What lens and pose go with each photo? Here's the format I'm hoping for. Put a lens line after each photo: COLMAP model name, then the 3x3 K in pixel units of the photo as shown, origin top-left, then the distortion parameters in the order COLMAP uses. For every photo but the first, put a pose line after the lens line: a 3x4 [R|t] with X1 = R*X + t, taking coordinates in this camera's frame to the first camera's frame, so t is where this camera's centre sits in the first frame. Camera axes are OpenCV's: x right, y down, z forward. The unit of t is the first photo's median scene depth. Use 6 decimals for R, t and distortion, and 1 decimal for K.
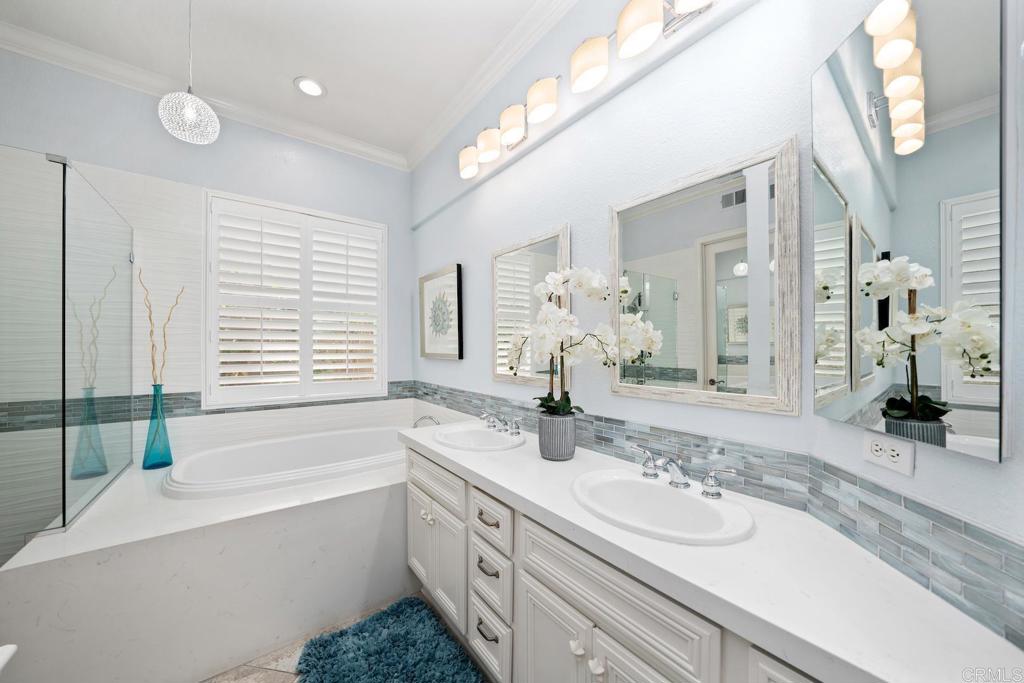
lens RADIAL K [[356.1, 0, 513.5], [0, 356.1, 350.4], [0, 0, 1]] dist [-0.019986, 0.003194]
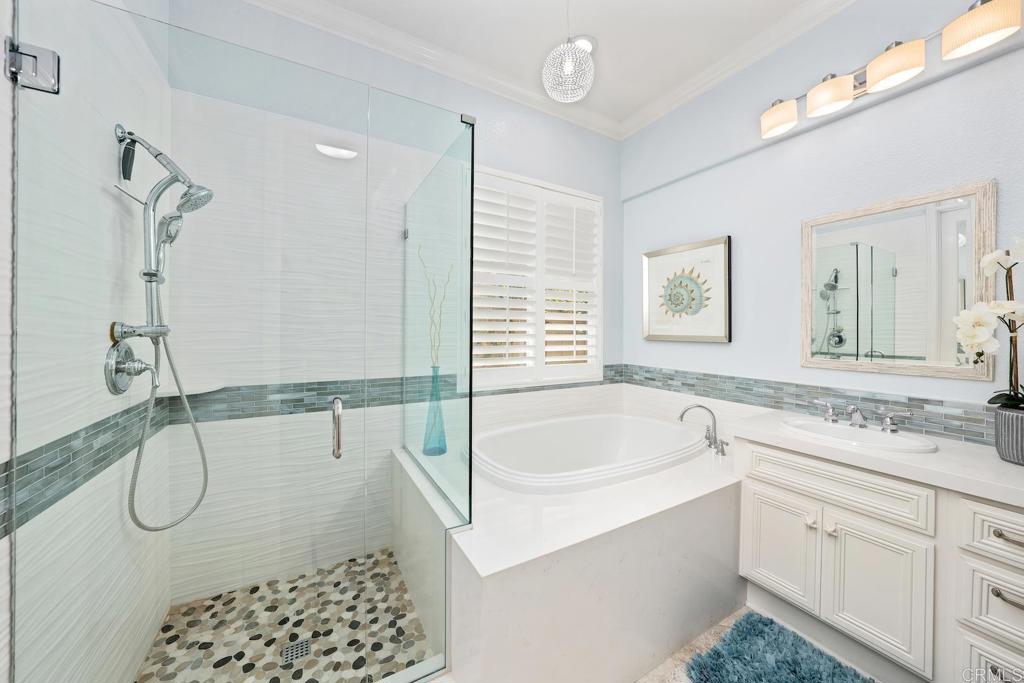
lens RADIAL K [[356.1, 0, 507.9], [0, 356.1, 330.9], [0, 0, 1]] dist [-0.019986, 0.003194]
pose [[0.993622, 0.005482, -0.112625, -0.602305], [-0.005892, 0.999977, -0.003306, 0.003091], [0.112604, 0.003949, 0.993632, 0.048397]]
